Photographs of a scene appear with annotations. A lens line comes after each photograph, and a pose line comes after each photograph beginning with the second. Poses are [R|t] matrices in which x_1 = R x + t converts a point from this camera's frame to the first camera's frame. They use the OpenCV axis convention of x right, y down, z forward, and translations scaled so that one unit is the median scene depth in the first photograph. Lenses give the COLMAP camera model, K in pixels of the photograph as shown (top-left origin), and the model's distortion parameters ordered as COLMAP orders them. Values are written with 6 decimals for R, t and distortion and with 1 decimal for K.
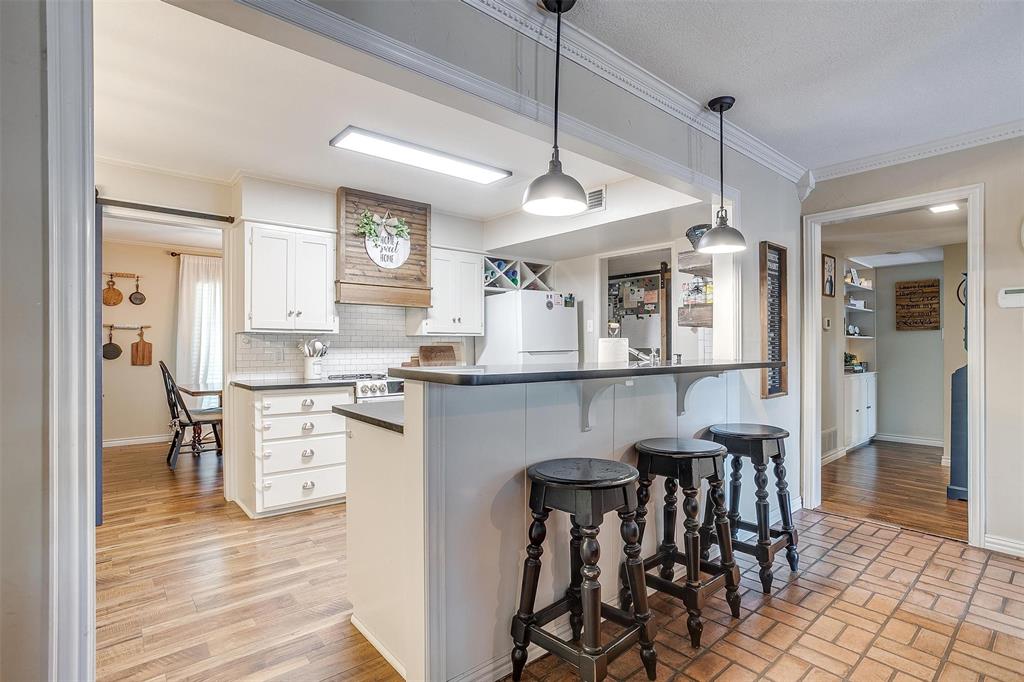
lens RADIAL K [[499.4, 0, 526.9], [0, 499.4, 339.9], [0, 0, 1]] dist [-0.038452, 0.020506]
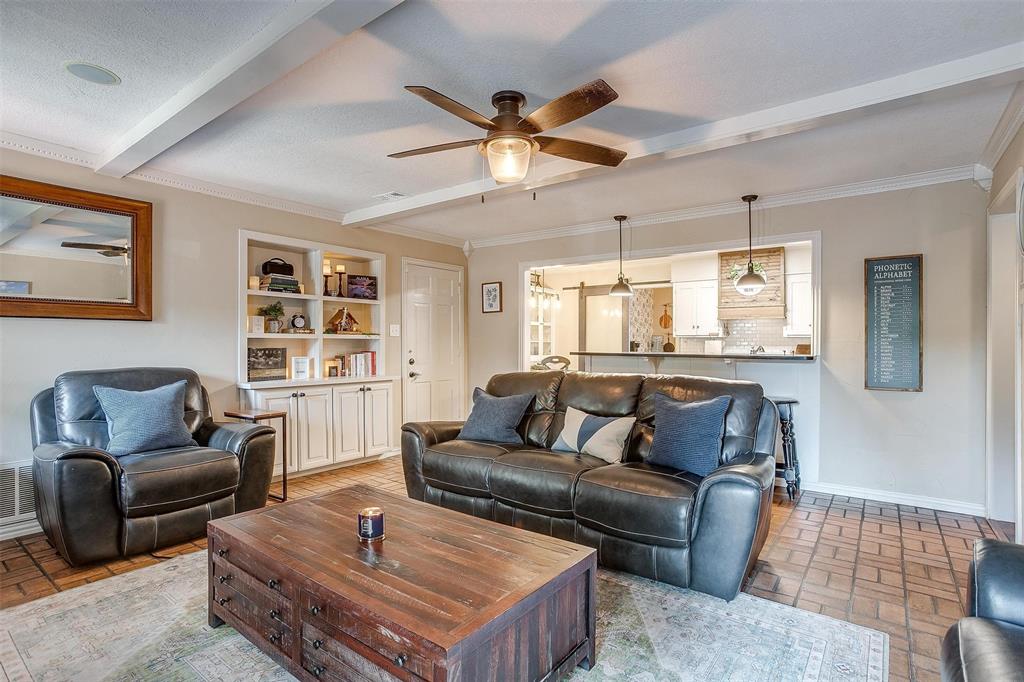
lens RADIAL K [[499.4, 0, 514.1], [0, 499.4, 342.6], [0, 0, 1]] dist [-0.038452, 0.020506]
pose [[0.202493, 0.000852, -0.979283, 1.336384], [0.009502, 0.999951, 0.002835, -0.005963], [0.979238, -0.009879, 0.202475, -0.071554]]
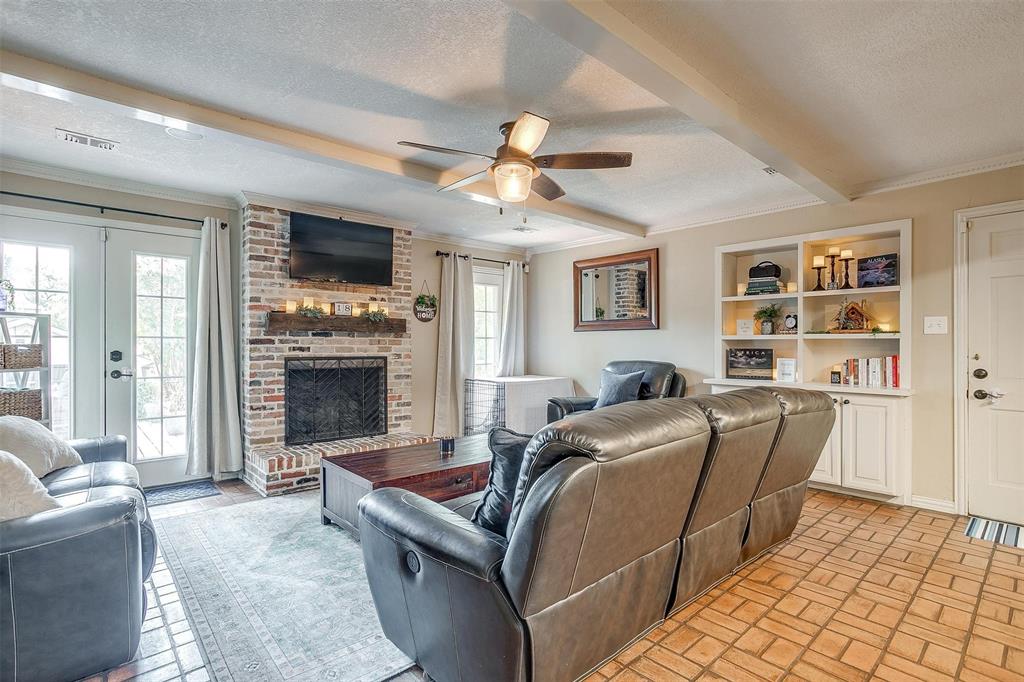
lens RADIAL K [[499.4, 0, 520.0], [0, 499.4, 343.3], [0, 0, 1]] dist [-0.038452, 0.020506]
pose [[-0.999389, -0.000549, -0.034940, 0.660274], [0.000000, 0.999877, -0.015697, 0.011190], [0.034944, -0.015688, -0.999266, 0.868150]]
